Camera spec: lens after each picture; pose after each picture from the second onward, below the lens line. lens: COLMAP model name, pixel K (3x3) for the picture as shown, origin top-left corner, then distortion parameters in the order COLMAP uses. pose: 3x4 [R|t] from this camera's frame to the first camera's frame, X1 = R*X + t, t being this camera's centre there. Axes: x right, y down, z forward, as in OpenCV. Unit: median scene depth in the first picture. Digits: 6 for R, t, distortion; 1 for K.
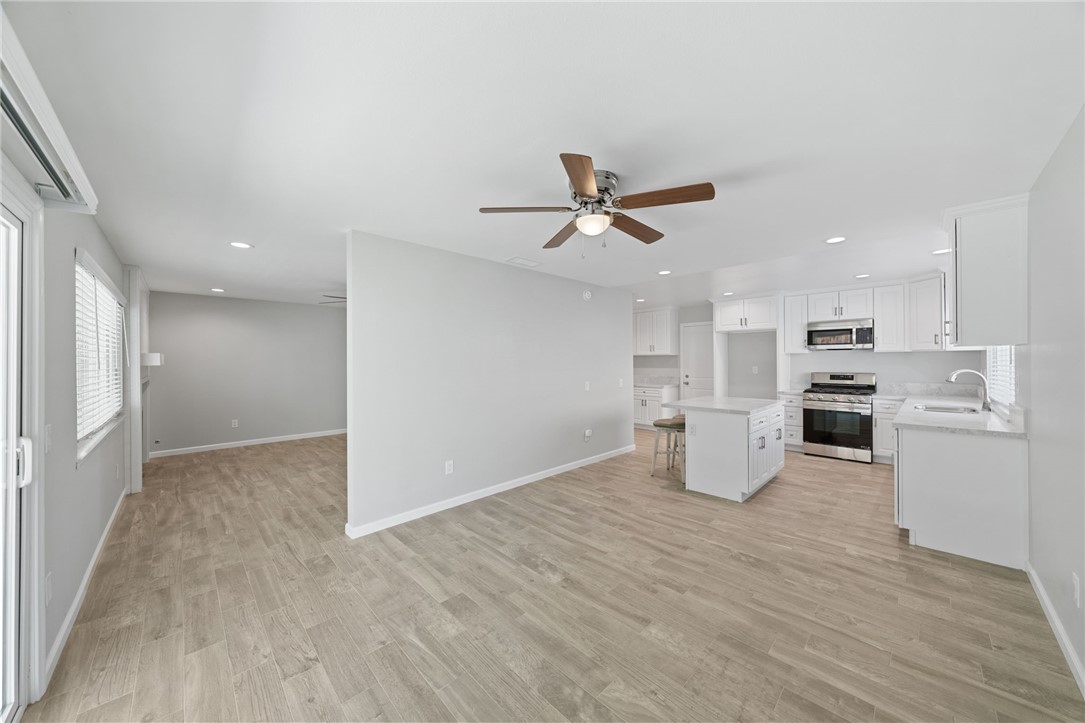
lens RADIAL K [[372.4, 0, 548.1], [0, 372.4, 360.4], [0, 0, 1]] dist [0.000693, -0.000173]
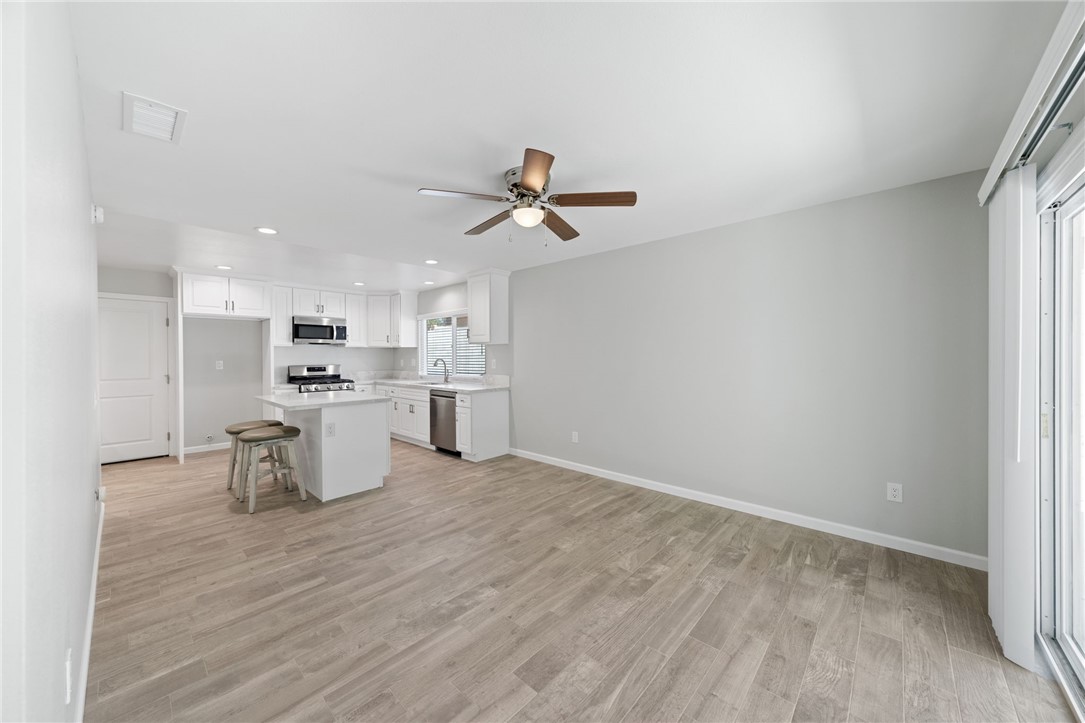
lens RADIAL K [[387.8, 0, 541.2], [0, 387.8, 360.0], [0, 0, 1]] dist [-0.001388, -0.000061]
pose [[-0.040750, -0.004740, 0.999158, -0.573630], [0.003742, 0.999981, 0.004897, 0.023010], [-0.999162, 0.003938, -0.040731, 0.588599]]
